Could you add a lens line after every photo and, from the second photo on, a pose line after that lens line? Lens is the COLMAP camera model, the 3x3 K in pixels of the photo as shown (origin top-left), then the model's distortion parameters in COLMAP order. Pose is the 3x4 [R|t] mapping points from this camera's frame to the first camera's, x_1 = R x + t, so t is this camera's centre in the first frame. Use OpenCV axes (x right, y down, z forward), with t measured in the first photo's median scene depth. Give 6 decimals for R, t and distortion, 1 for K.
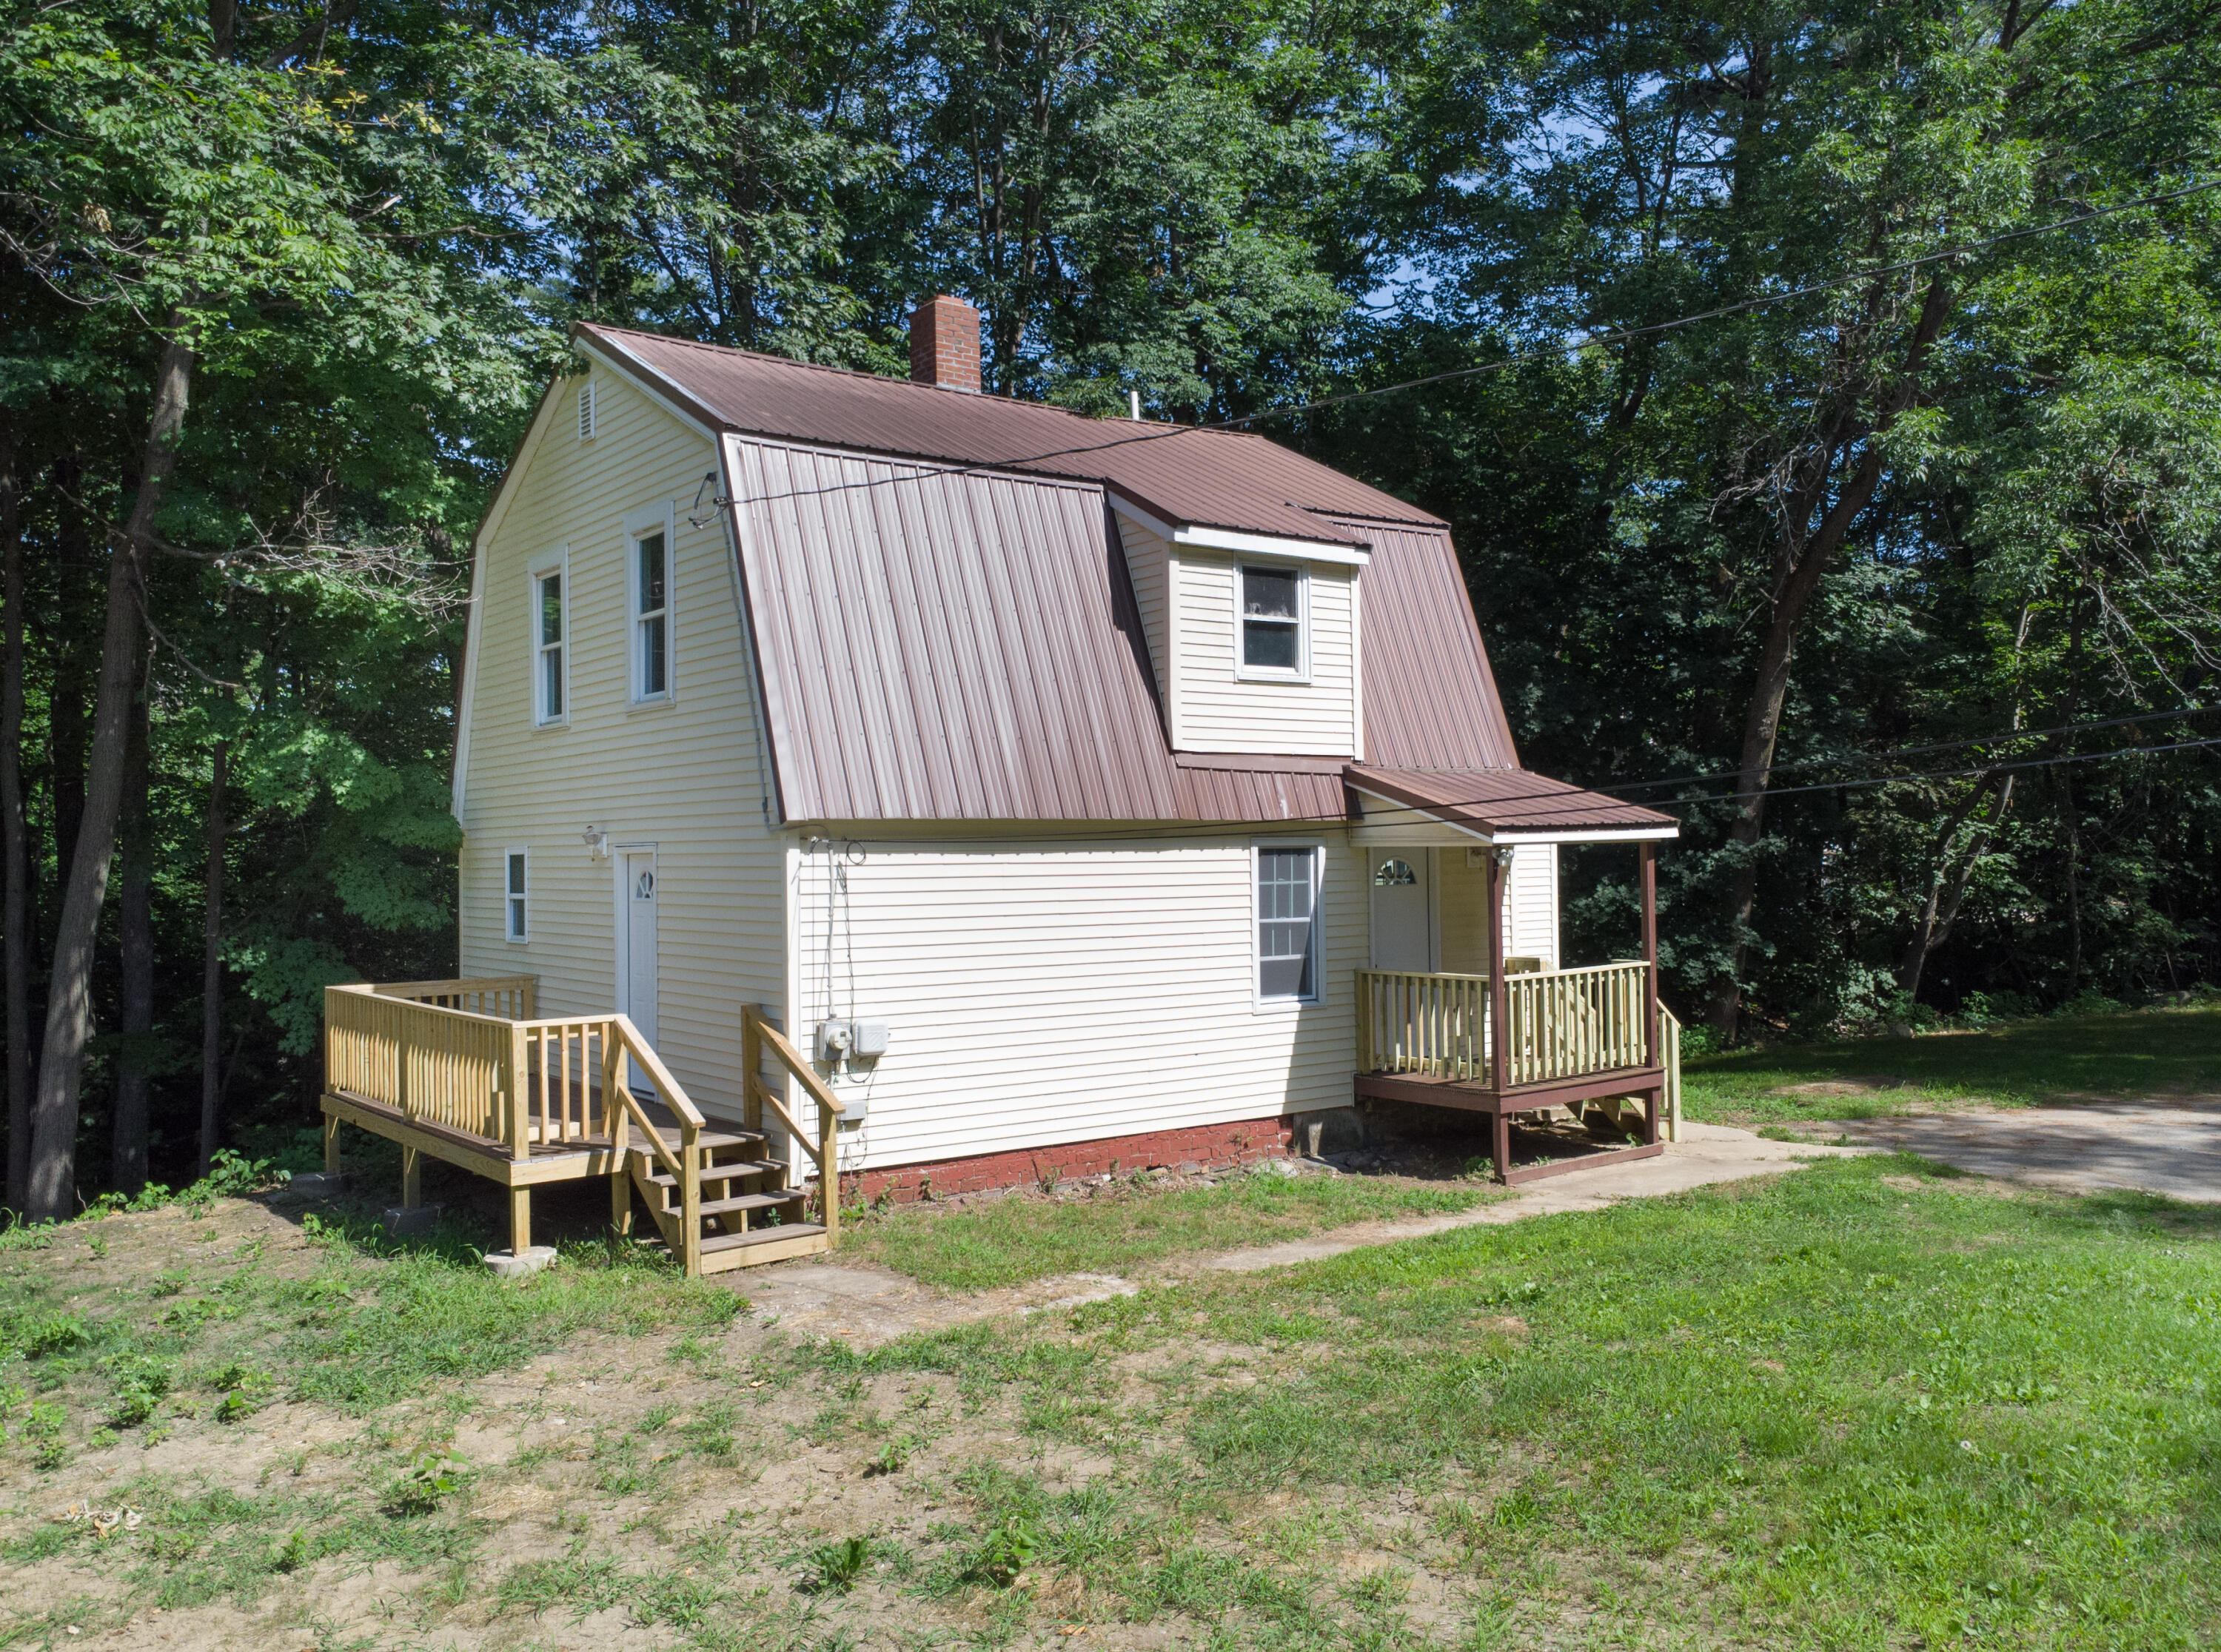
lens RADIAL K [[1729.1, 0, 1106.1], [0, 1729.1, 807.5], [0, 0, 1]] dist [0.010332, -0.005826]
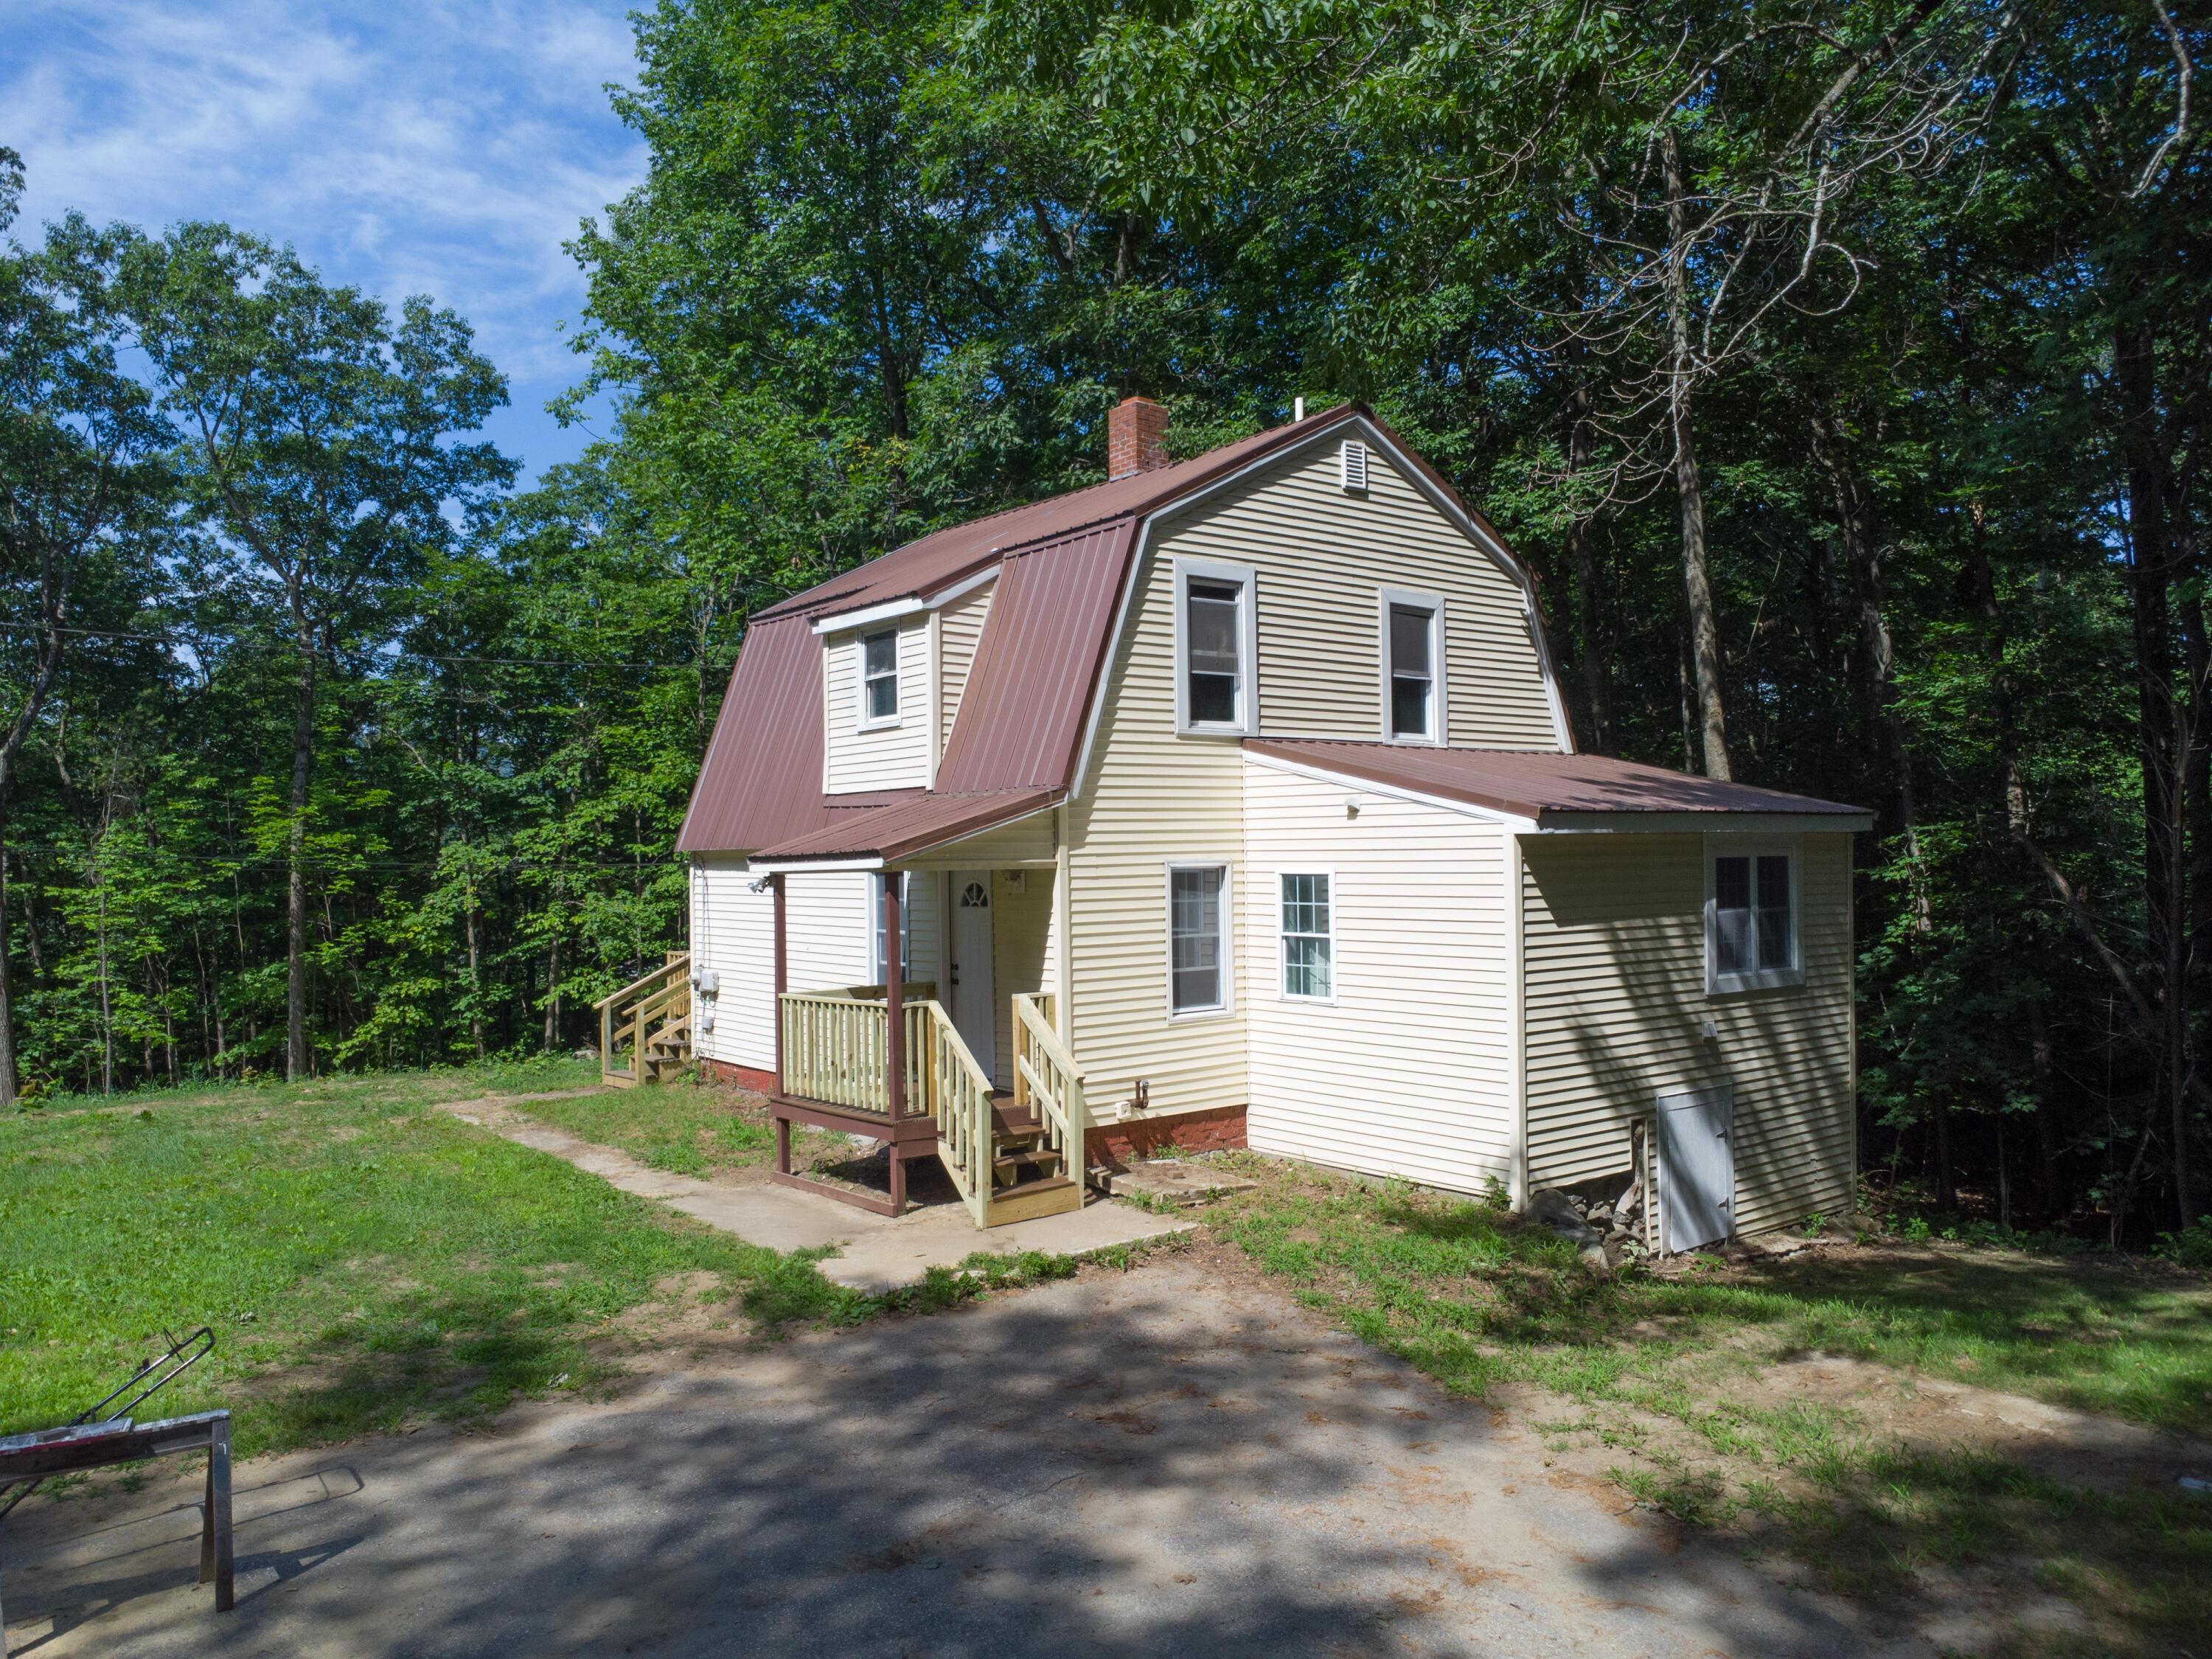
lens RADIAL K [[1599.3, 0, 1115.2], [0, 1599.3, 848.2], [0, 0, 1]] dist [0.008338, -0.008119]
pose [[0.045865, 0.002900, -0.998943, 1.205351], [0.033642, 0.999424, 0.004446, 0.009196], [0.998381, -0.033810, 0.045741, 1.117017]]
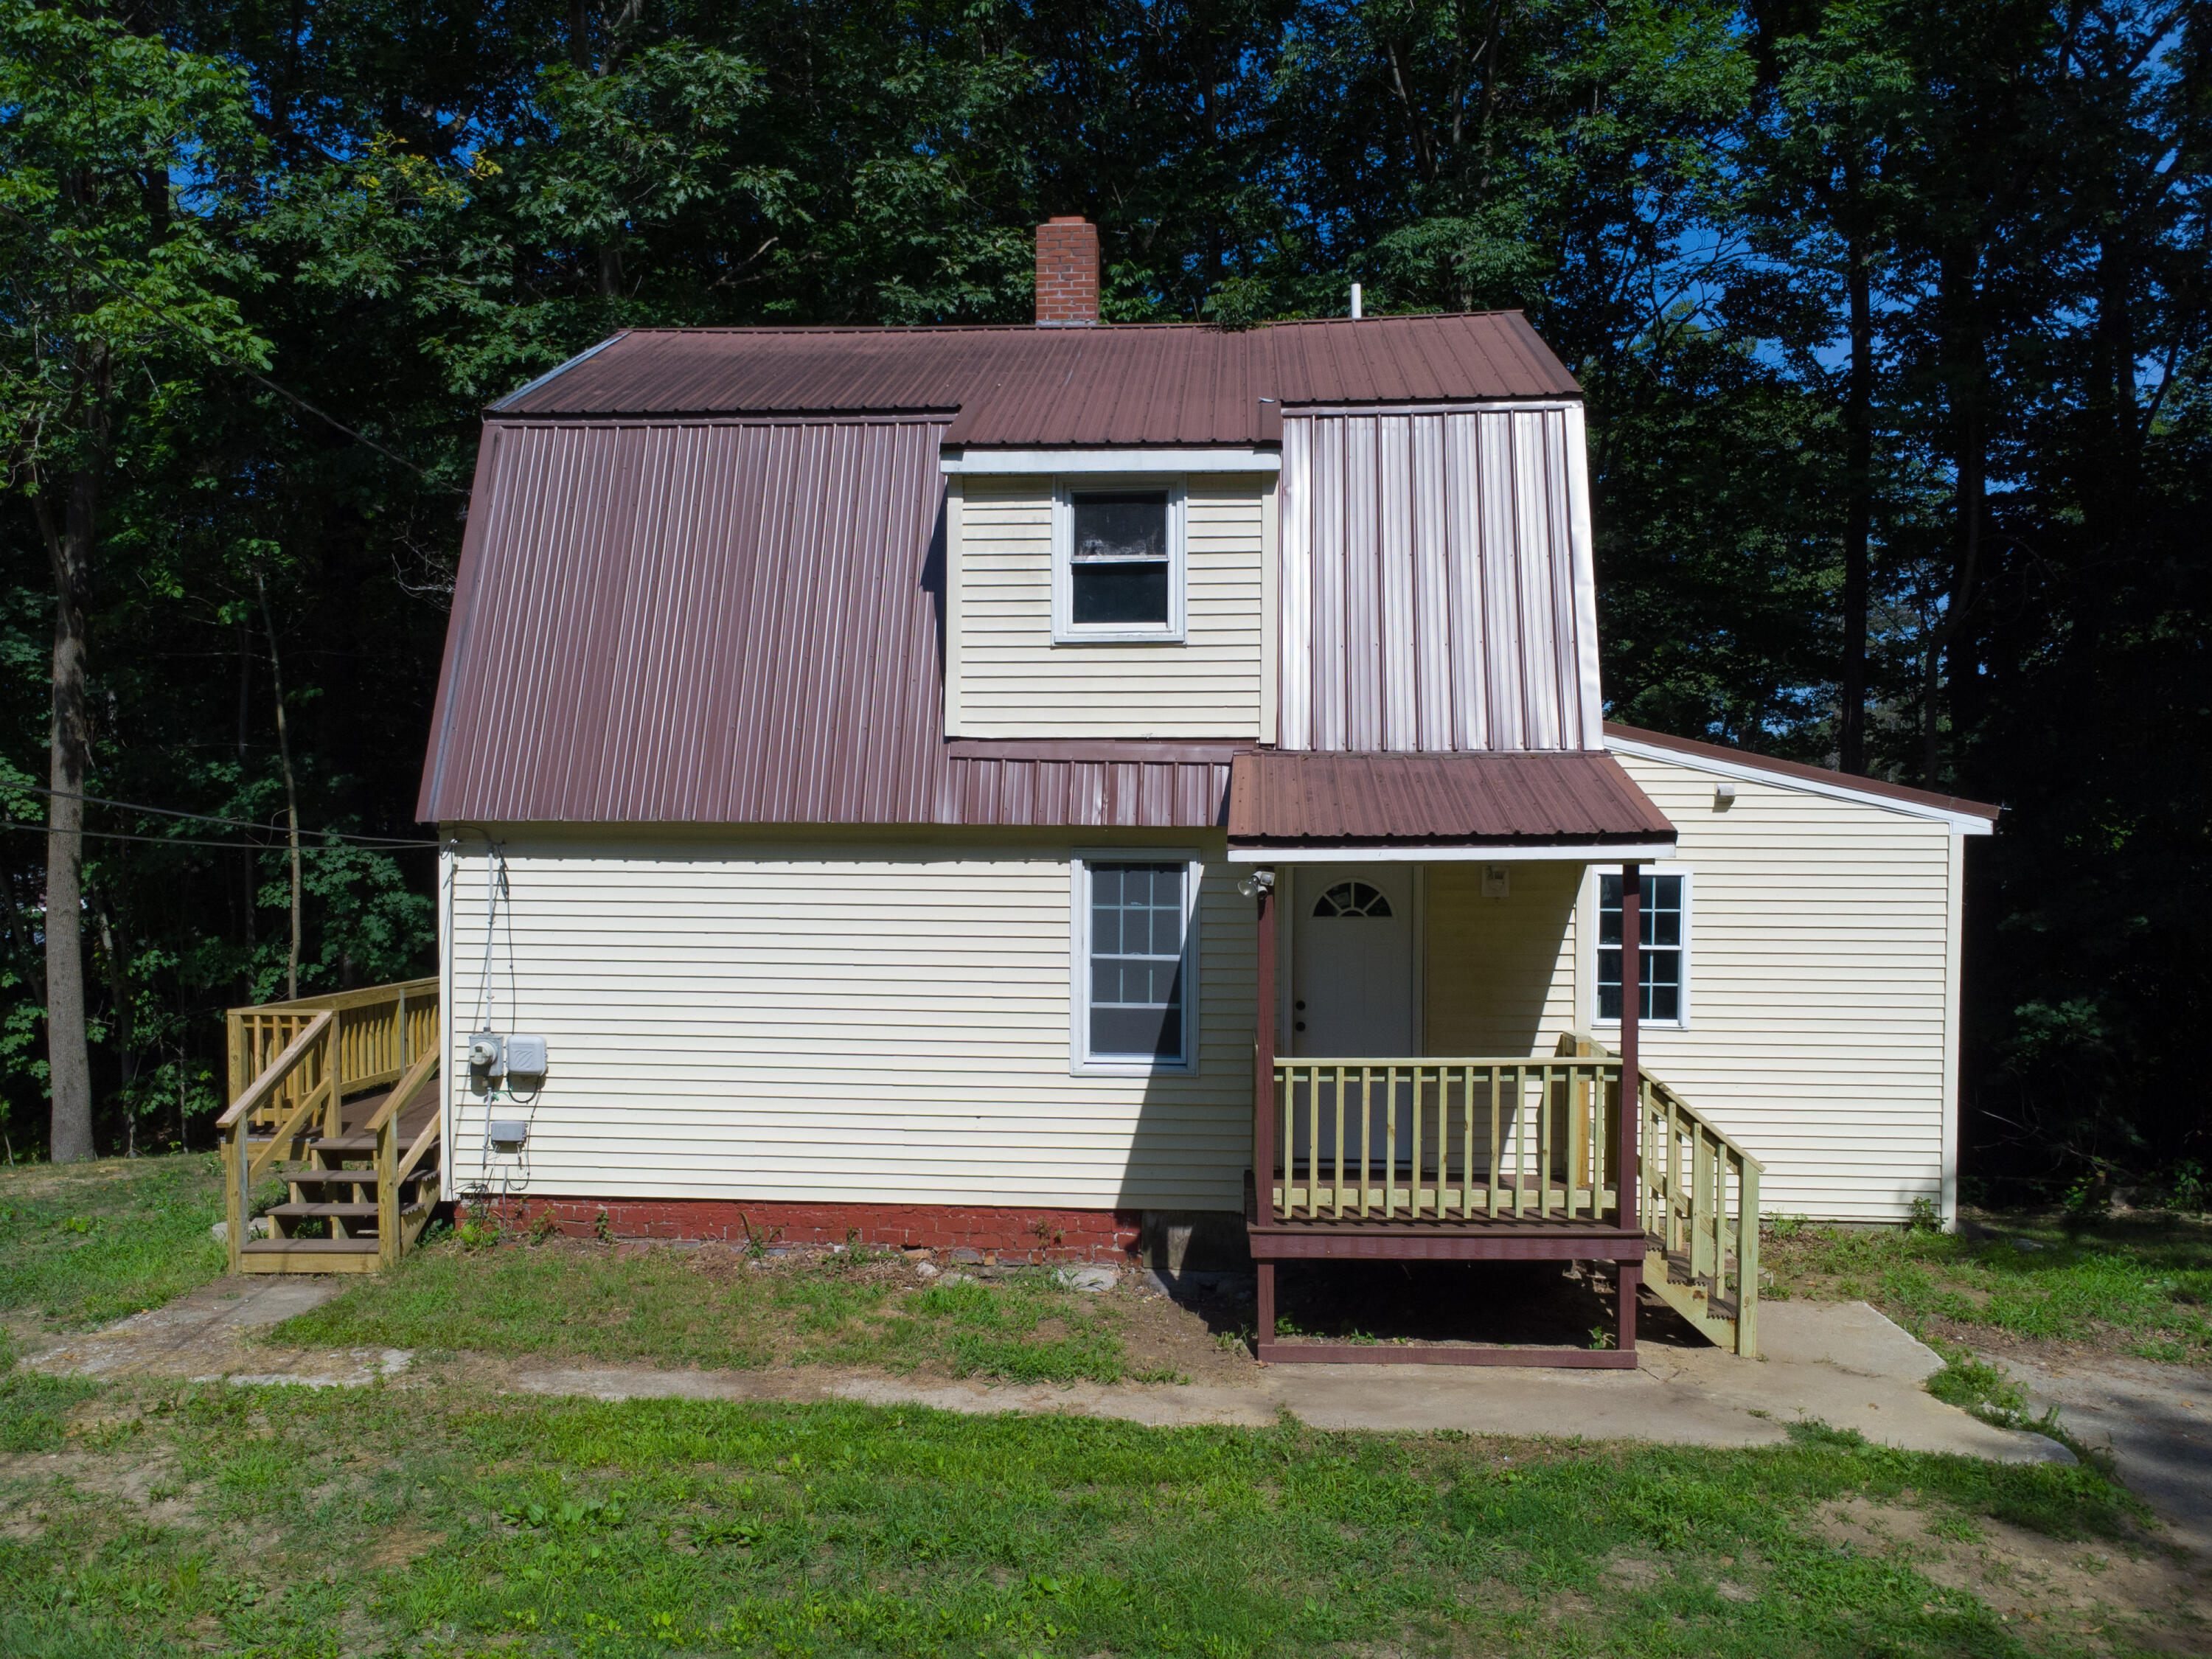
lens RADIAL K [[1722.3, 0, 1147.3], [0, 1722.3, 906.0], [0, 0, 1]] dist [0.010332, -0.005826]
pose [[0.762375, 0.031556, -0.646366, 0.603742], [-0.000037, 0.998812, 0.048720, 0.006044], [0.647135, -0.037119, 0.761471, 0.431631]]
